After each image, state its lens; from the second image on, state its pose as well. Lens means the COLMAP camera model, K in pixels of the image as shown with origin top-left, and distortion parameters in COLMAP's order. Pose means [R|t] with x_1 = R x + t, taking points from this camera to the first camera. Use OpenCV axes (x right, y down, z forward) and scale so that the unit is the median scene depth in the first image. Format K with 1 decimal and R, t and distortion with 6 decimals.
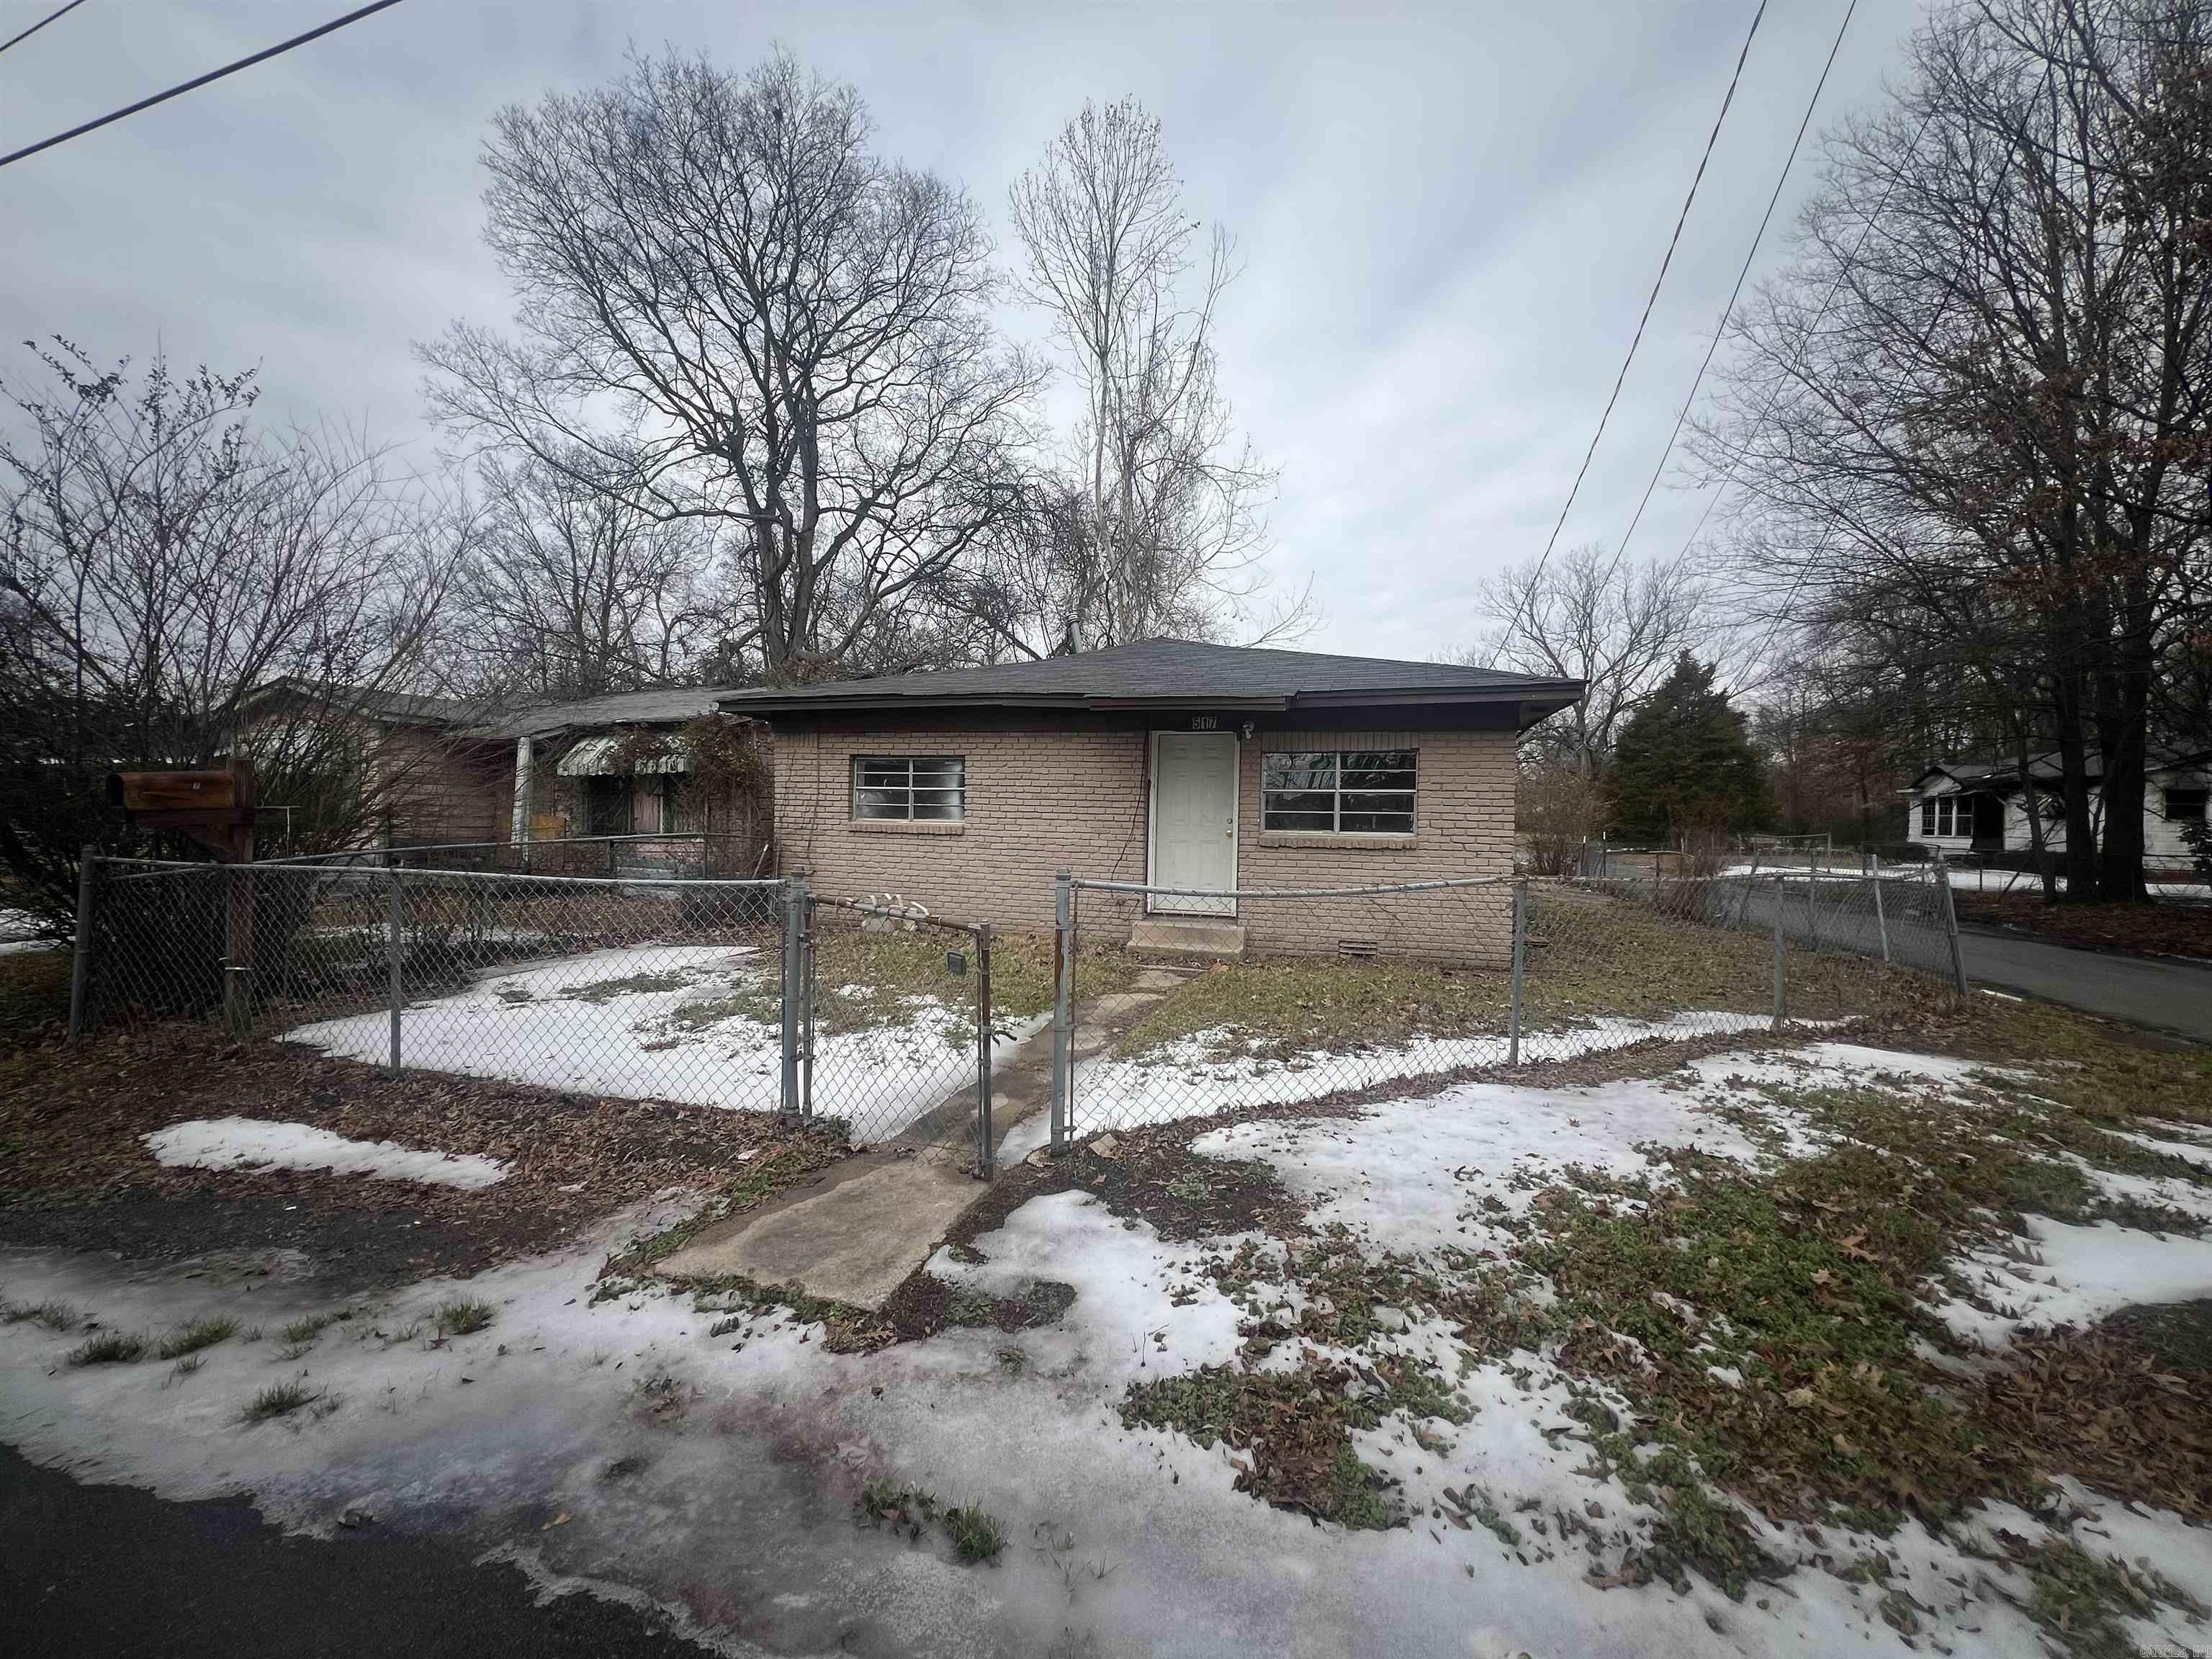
lens RADIAL K [[893.2, 0, 1106.0], [0, 893.2, 829.5], [0, 0, 1]] dist [0.000578, -0.000011]
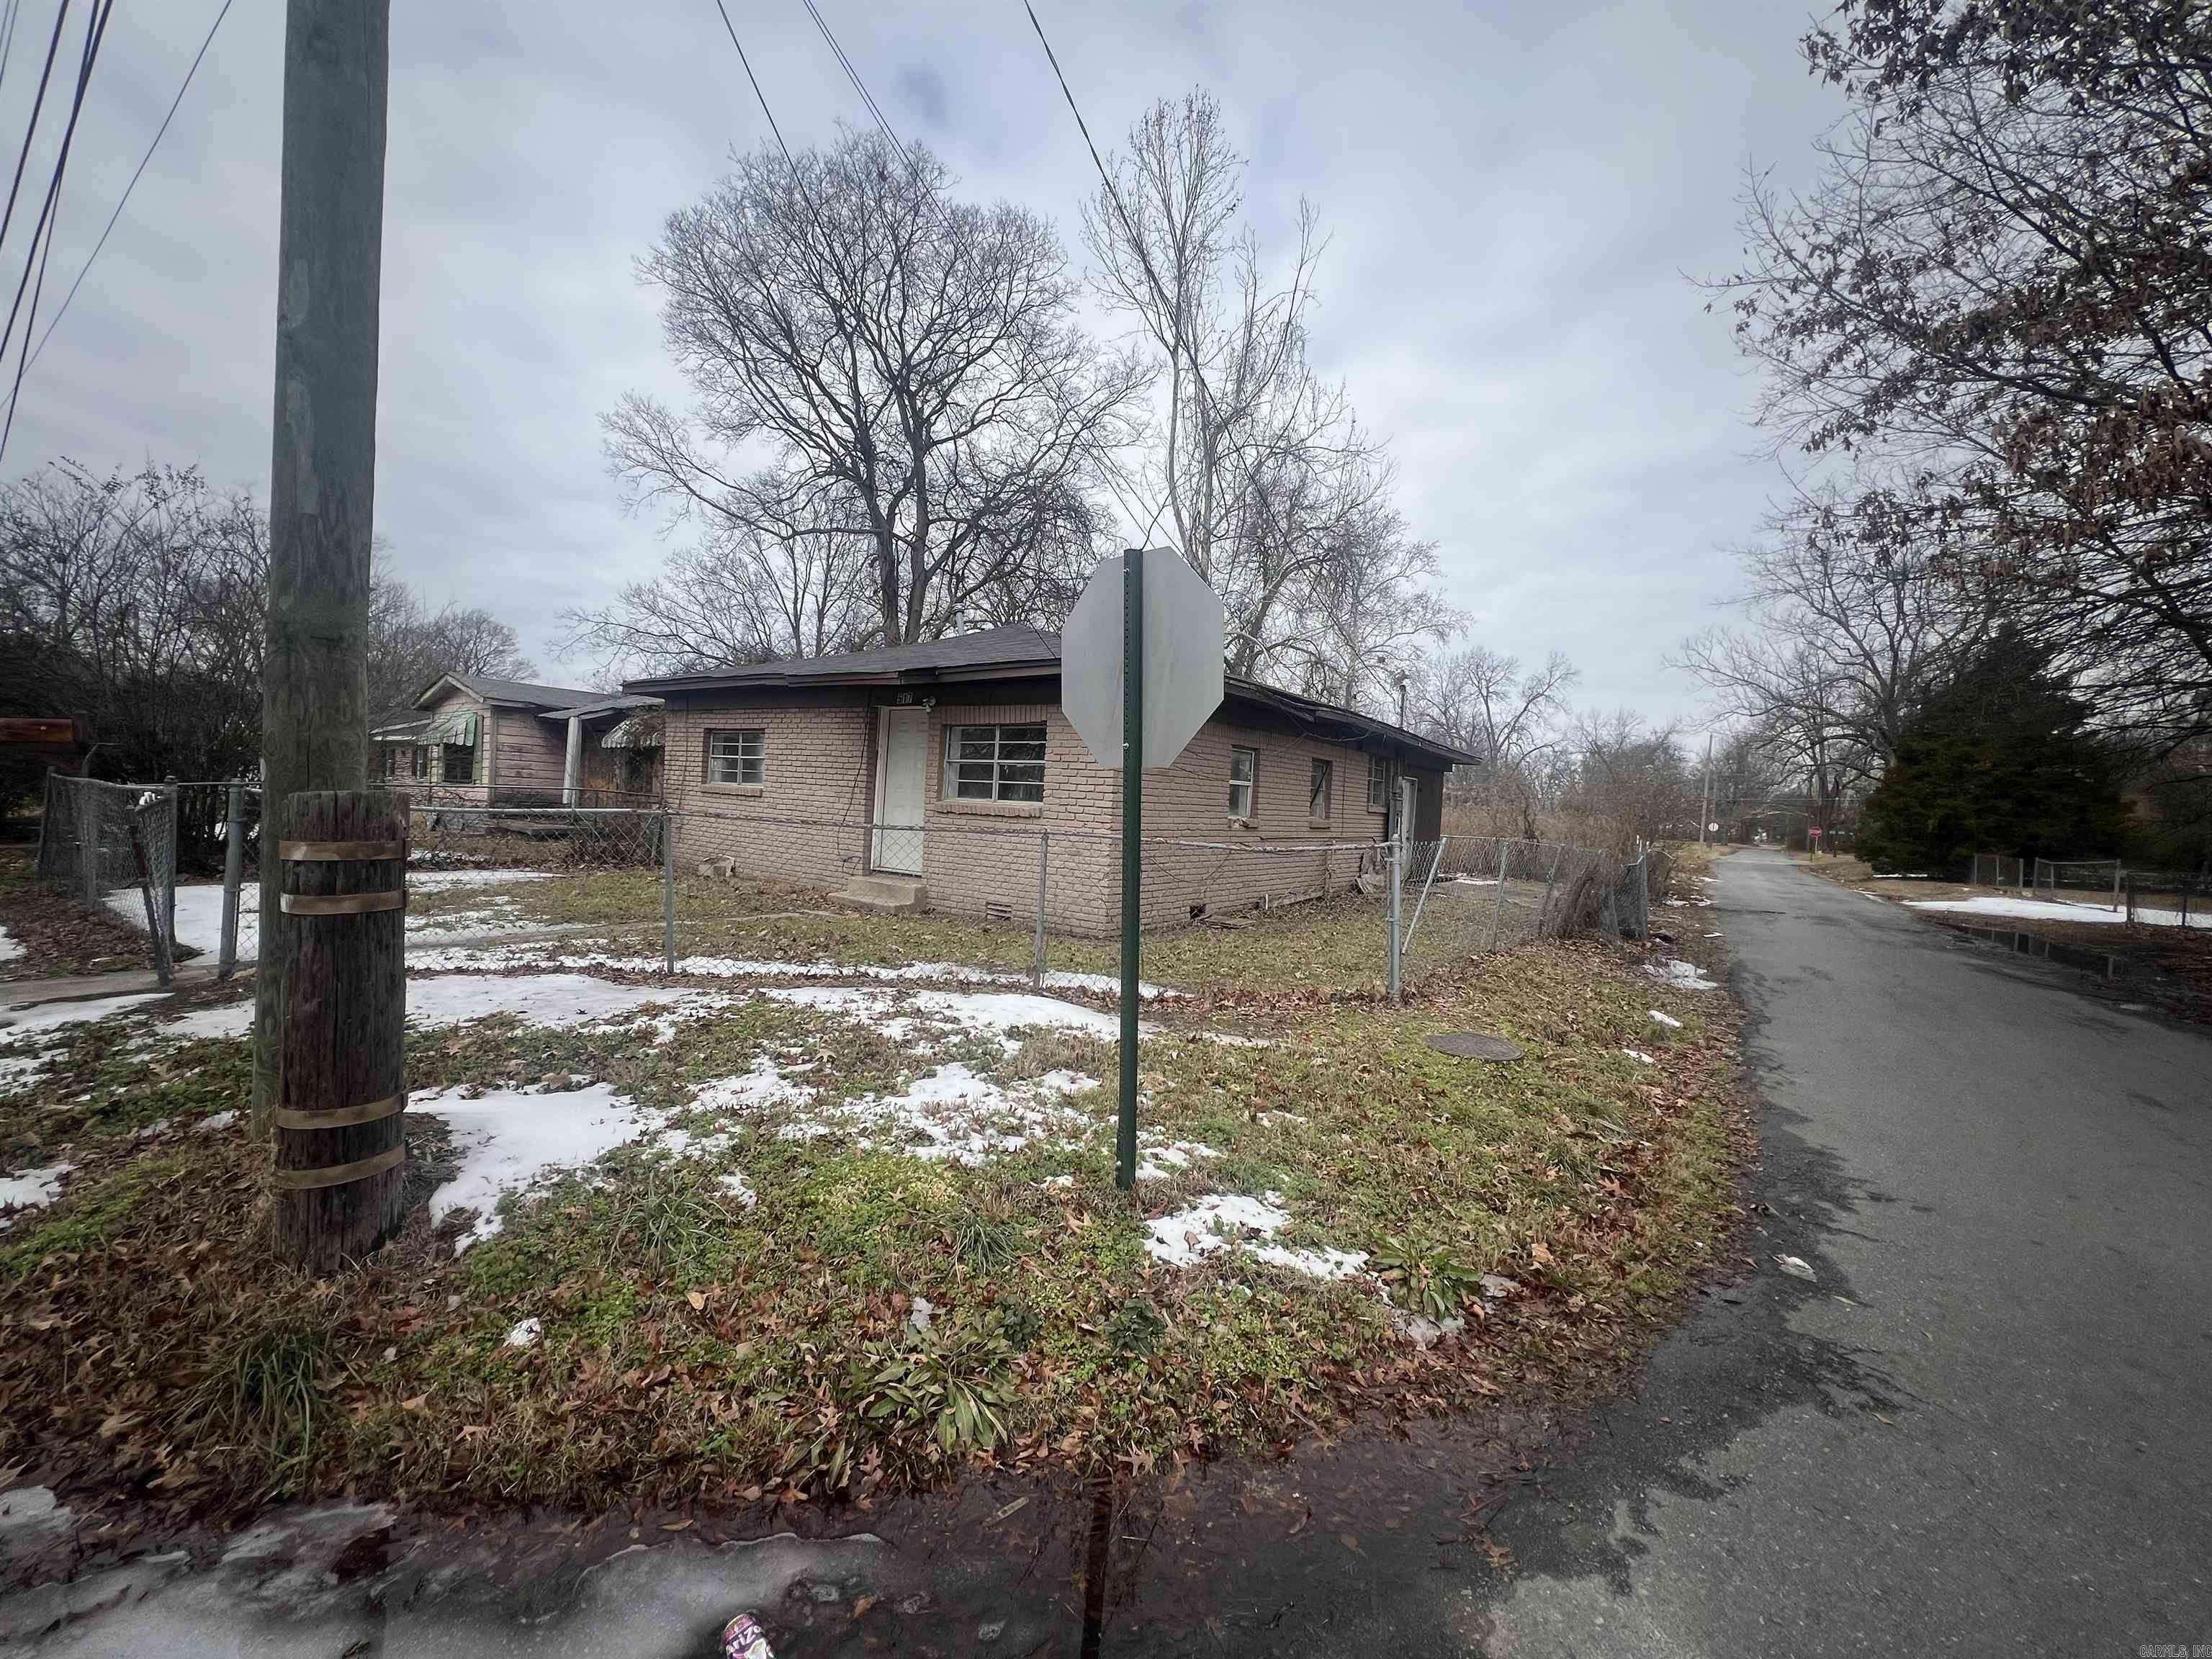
lens RADIAL K [[893.2, 0, 1106.0], [0, 893.2, 829.5], [0, 0, 1]] dist [0.000578, -0.000011]
pose [[0.948719, 0.041264, -0.313415, 0.300326], [-0.040413, 0.999141, 0.009216, 0.009441], [0.313526, 0.003922, 0.949571, 0.012304]]
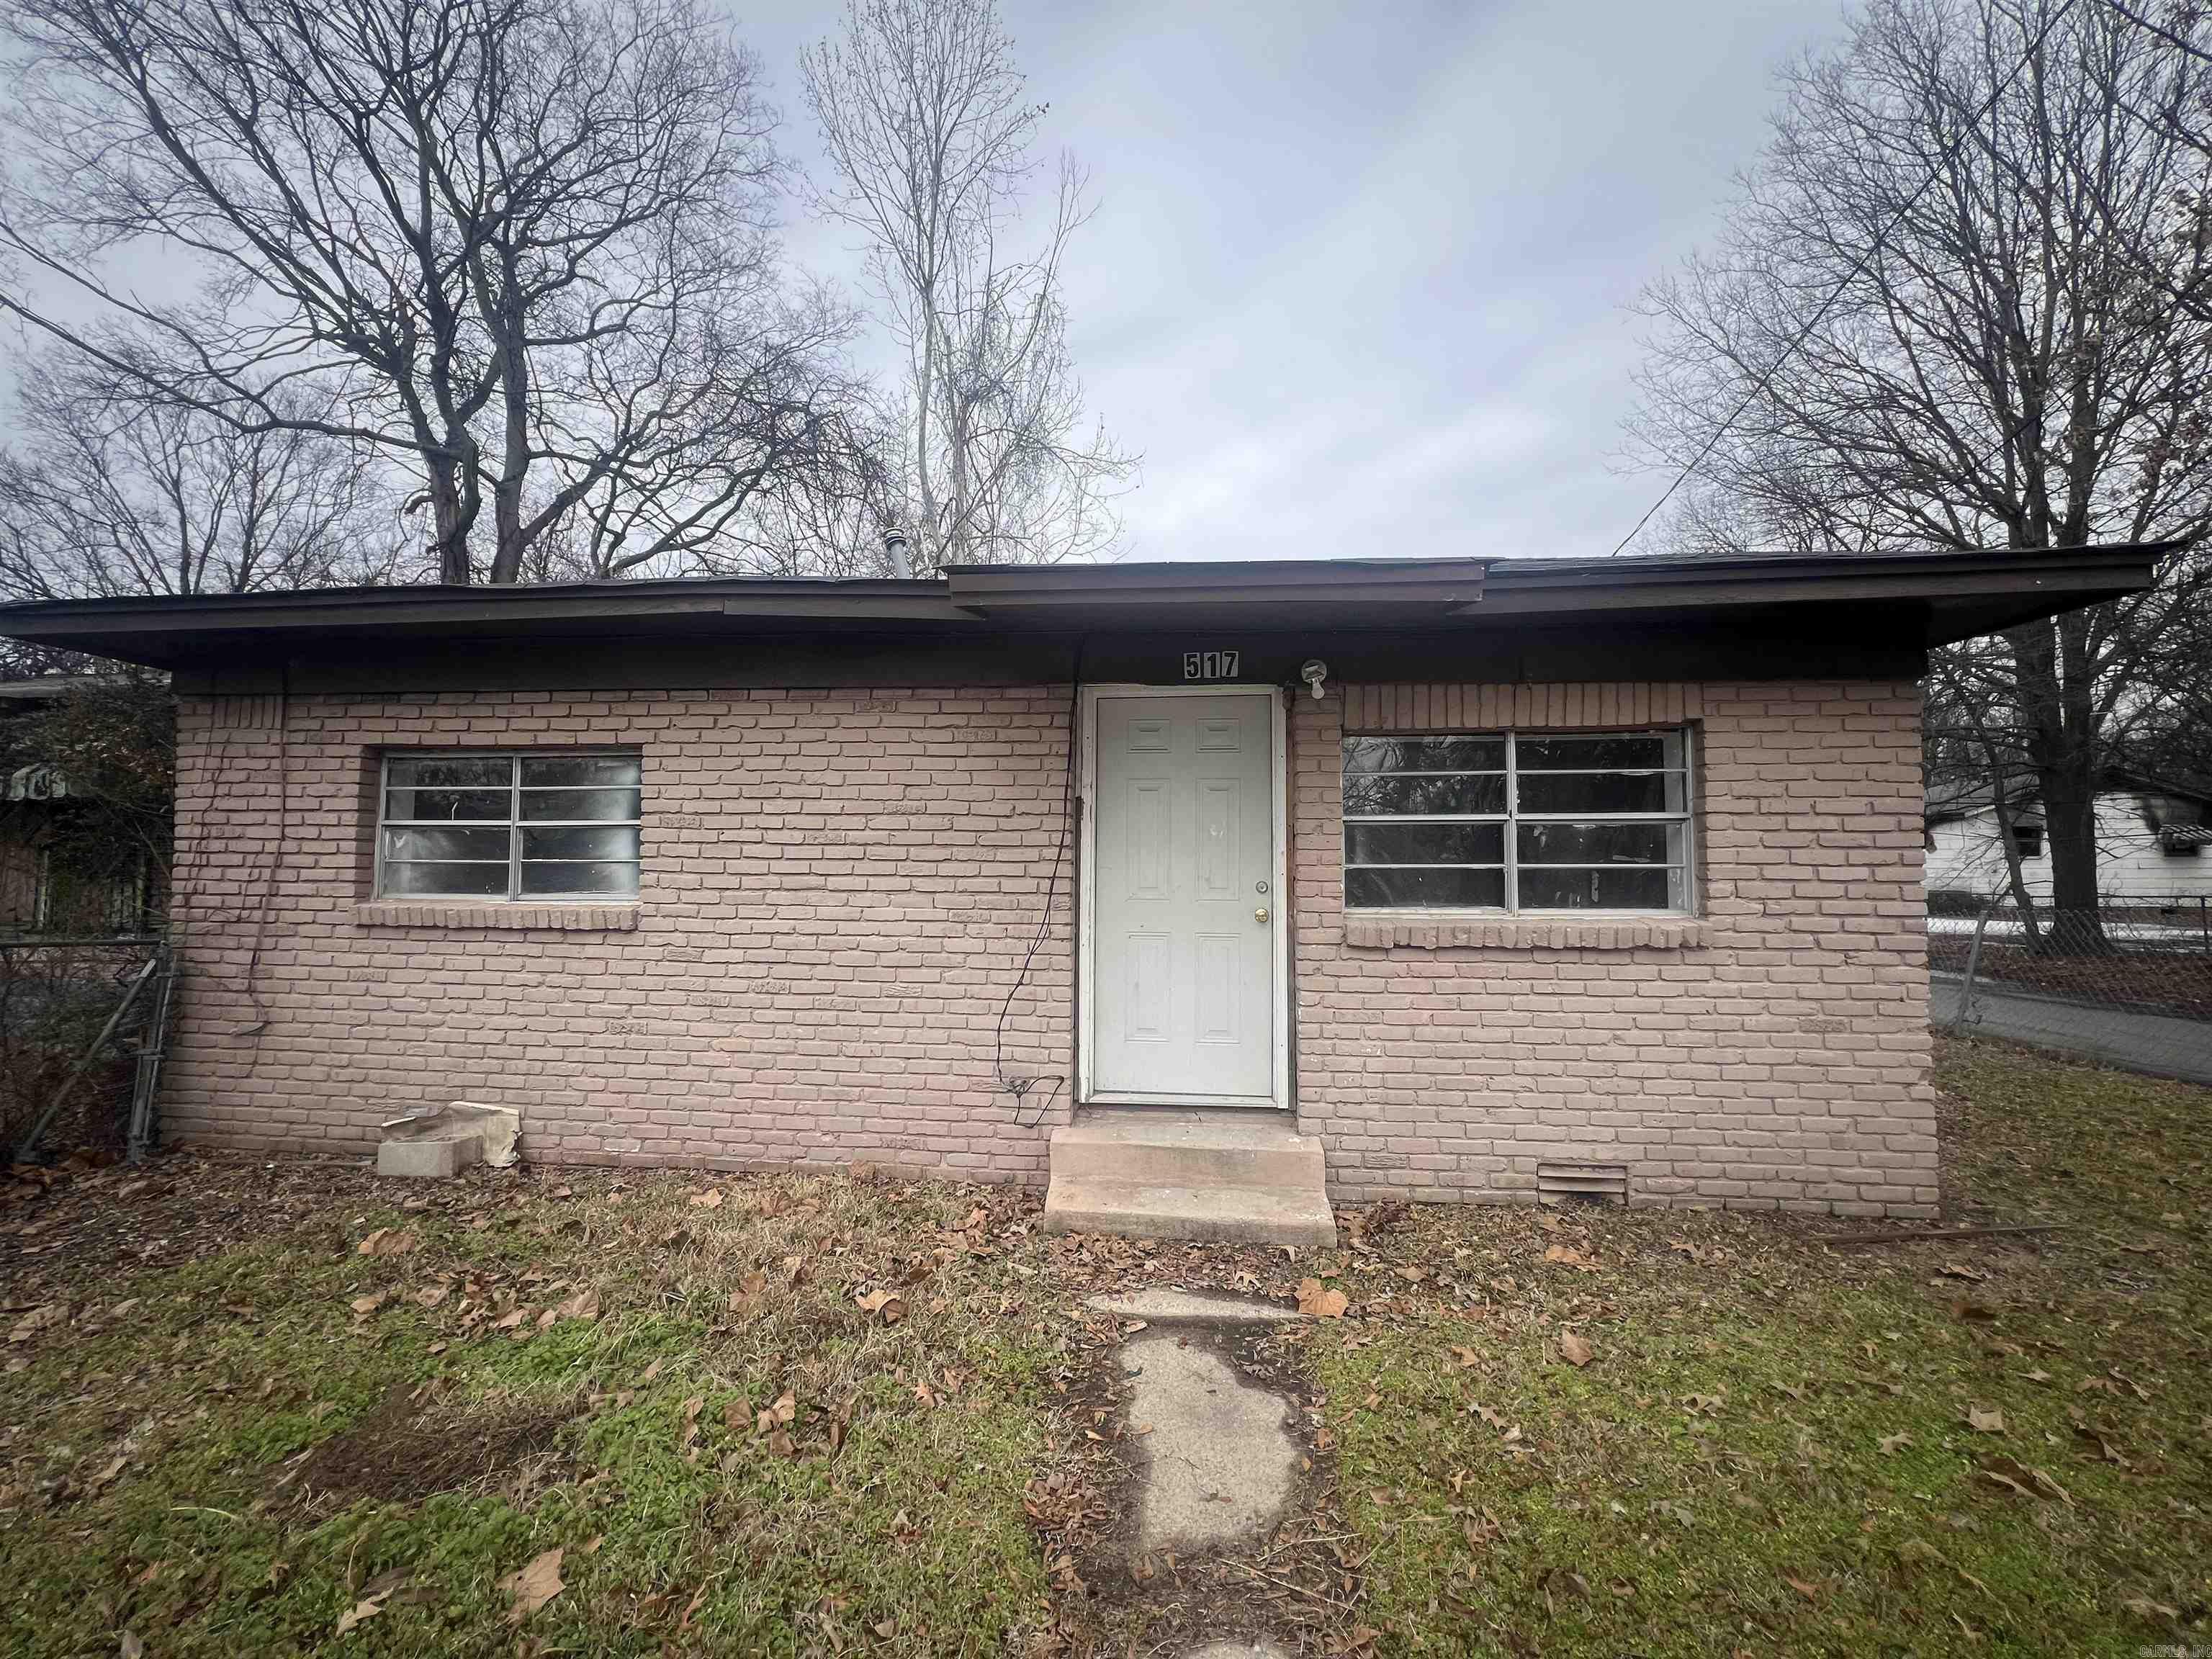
lens RADIAL K [[893.2, 0, 1106.0], [0, 893.2, 829.5], [0, 0, 1]] dist [0.000578, -0.000011]
pose [[0.979662, -0.007369, 0.200517, -0.012028], [0.018139, 0.998486, -0.051926, -0.007412], [-0.199831, 0.054507, 0.978313, 0.251740]]
